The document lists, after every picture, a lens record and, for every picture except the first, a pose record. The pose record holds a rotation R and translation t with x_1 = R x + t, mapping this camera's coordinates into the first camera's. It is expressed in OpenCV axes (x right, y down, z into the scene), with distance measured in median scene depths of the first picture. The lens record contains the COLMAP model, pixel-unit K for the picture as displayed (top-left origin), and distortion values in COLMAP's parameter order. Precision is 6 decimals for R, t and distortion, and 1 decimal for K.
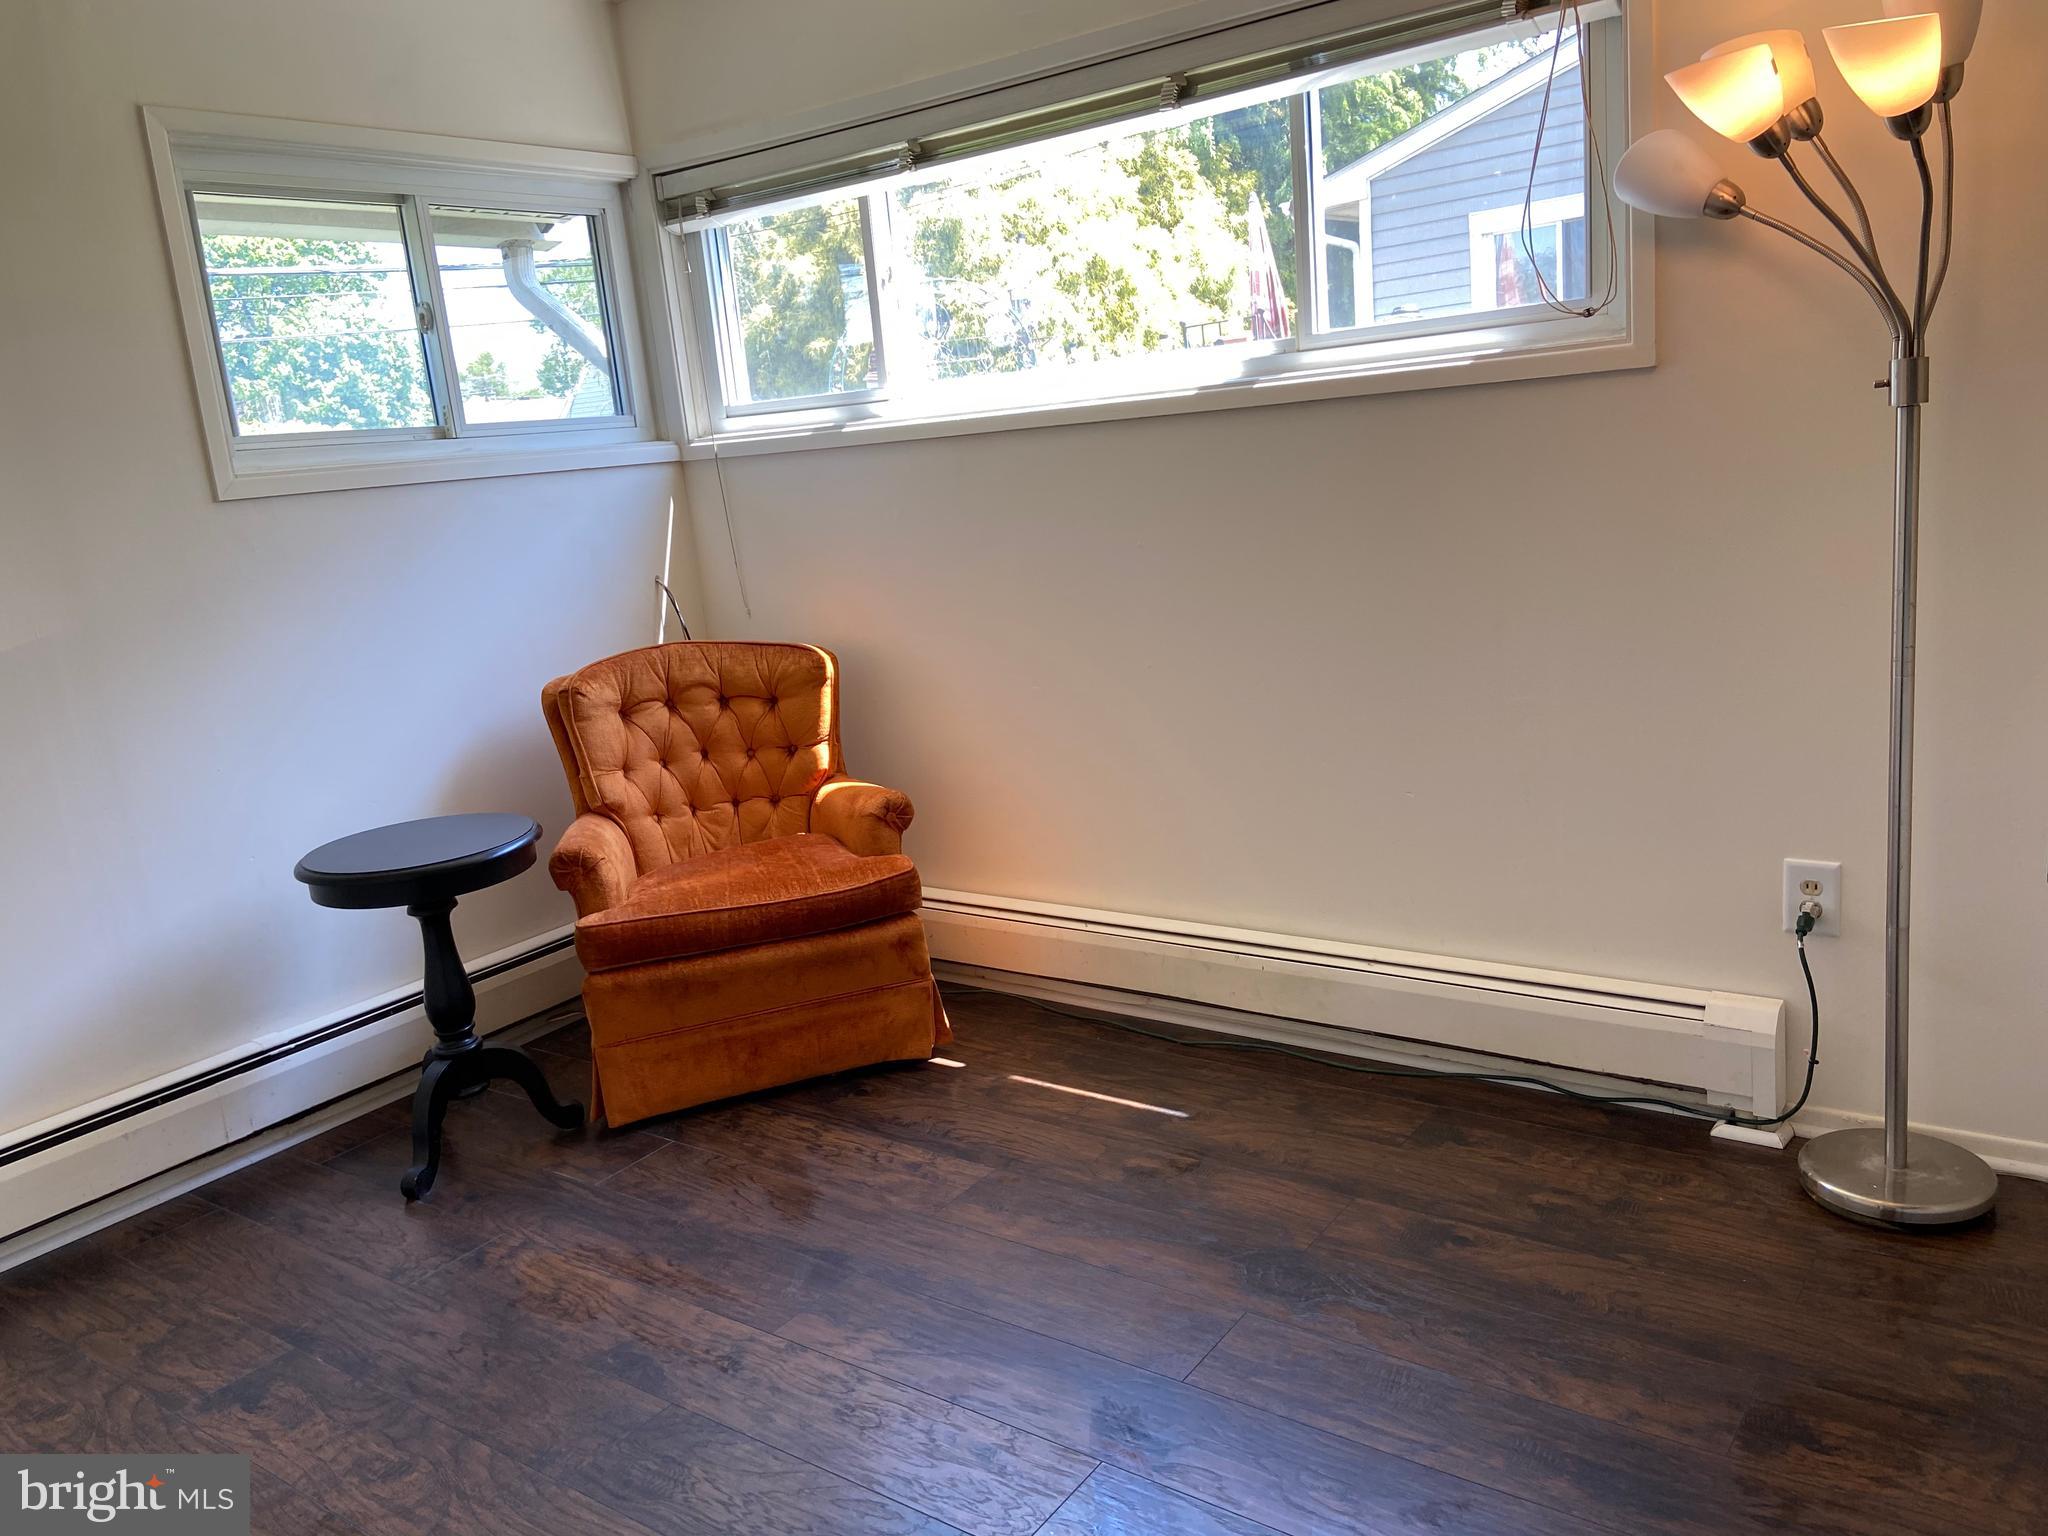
lens RADIAL K [[1527.0, 0, 1024.9], [0, 1527.0, 753.2], [0, 0, 1]] dist [0.128044, -0.167079]
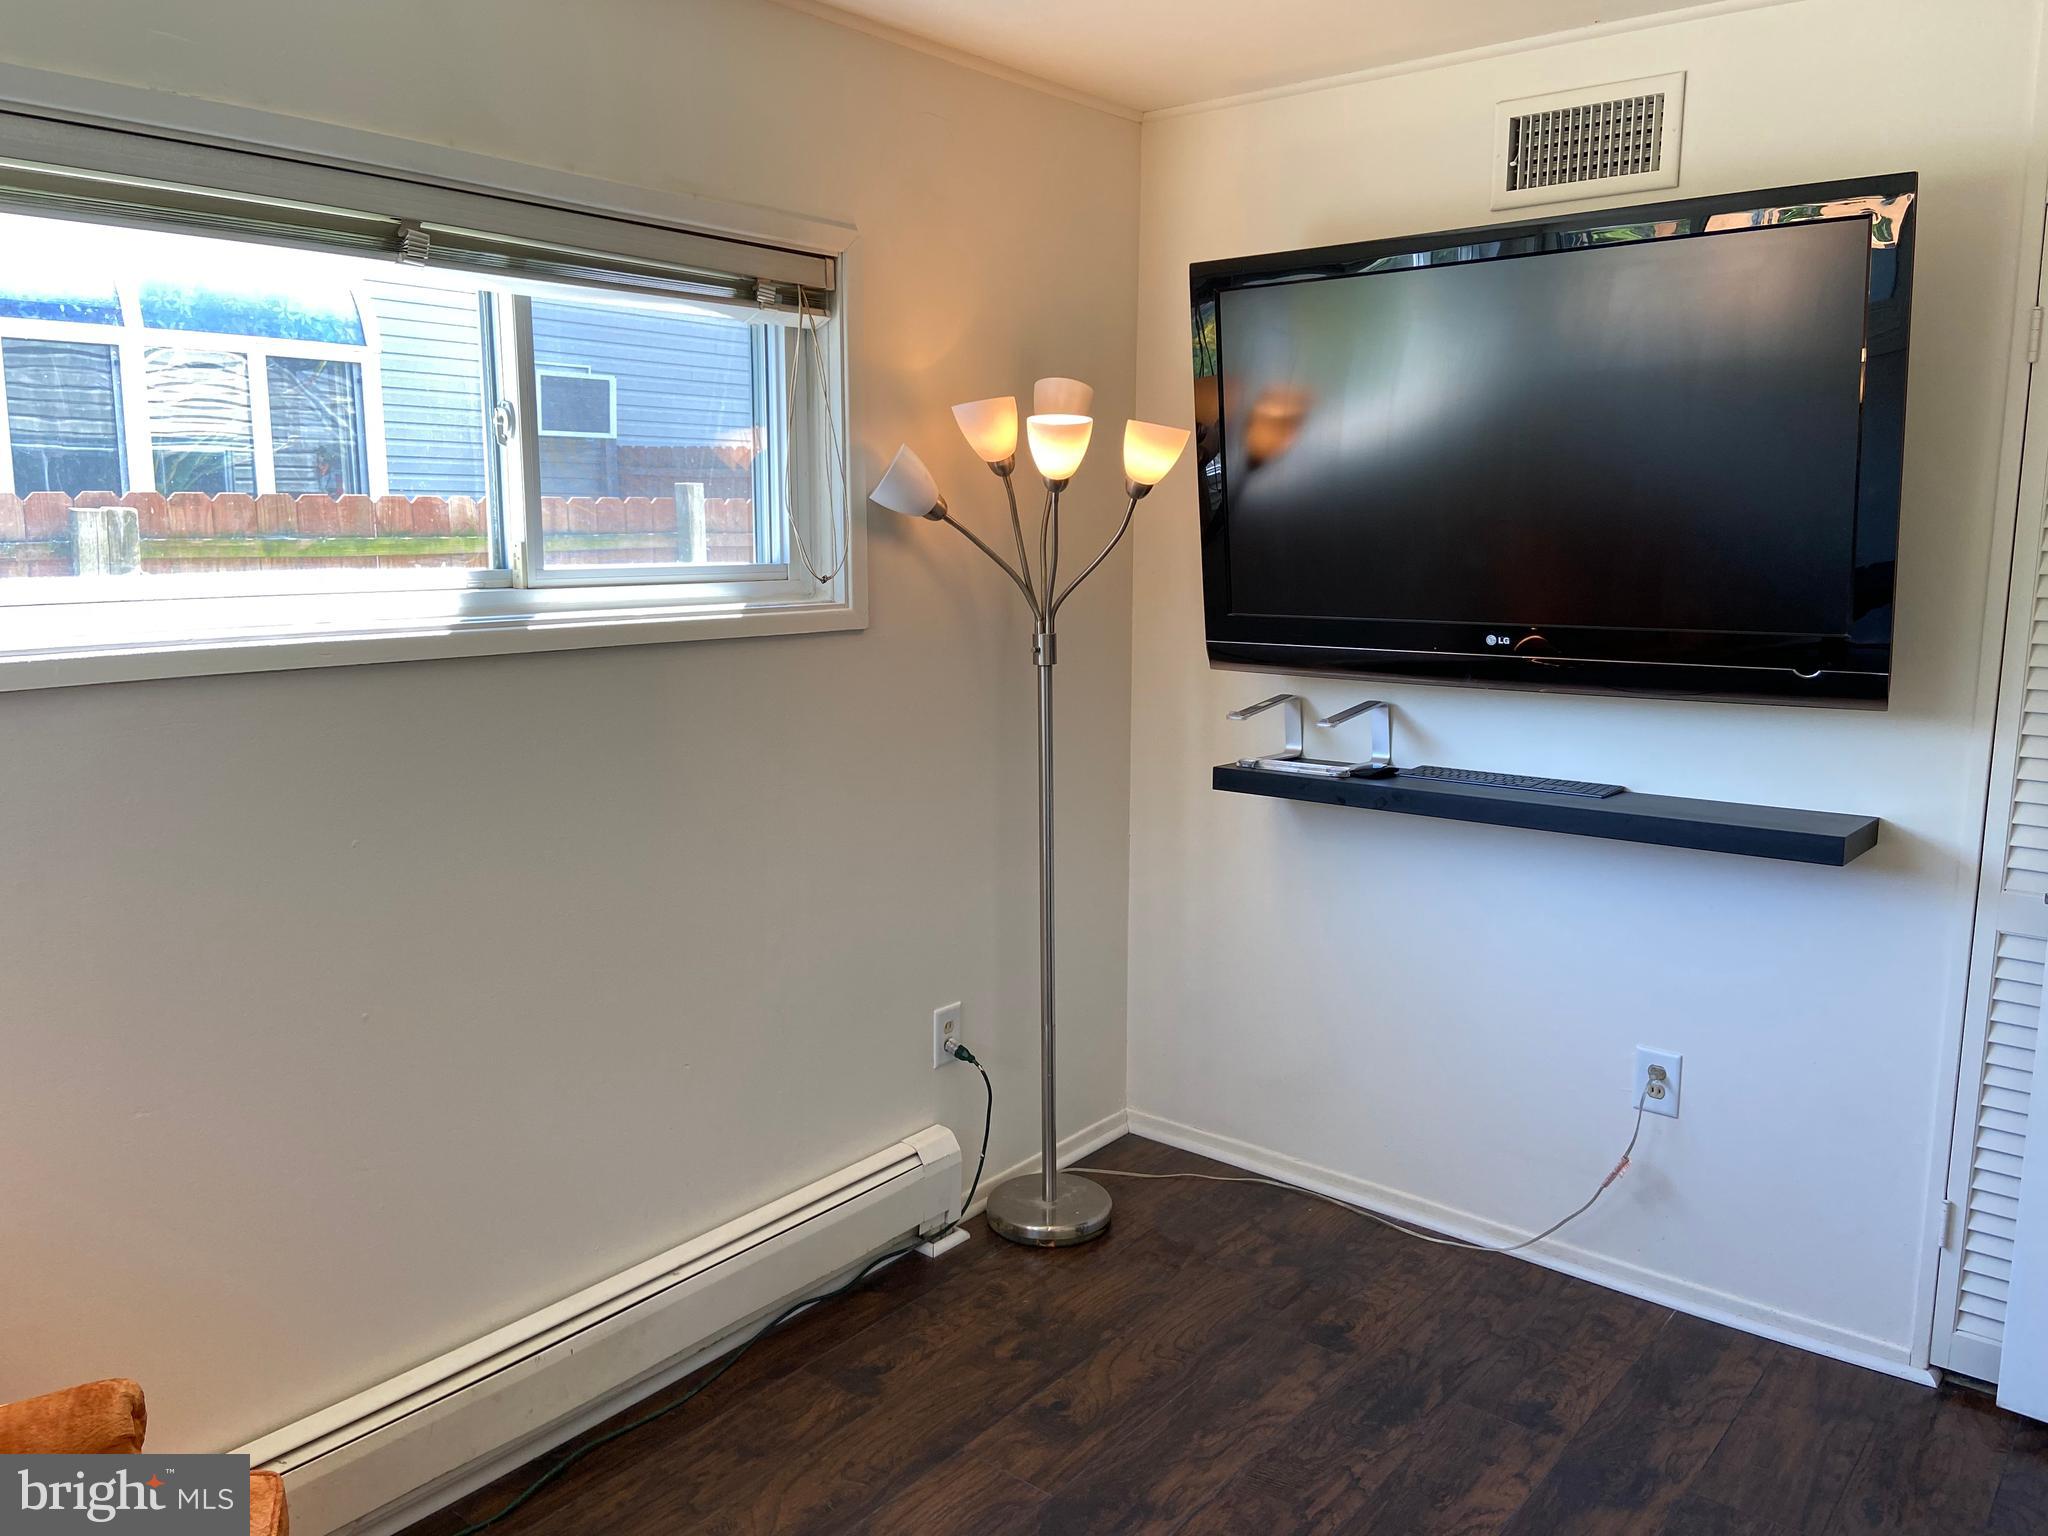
lens RADIAL K [[1527.0, 0, 1024.9], [0, 1527.0, 753.2], [0, 0, 1]] dist [0.128044, -0.167079]
pose [[0.051566, -0.065200, 0.996539, -0.744020], [0.197306, 0.978863, 0.053834, -0.192047], [-0.978985, 0.193847, 0.063340, 0.815578]]
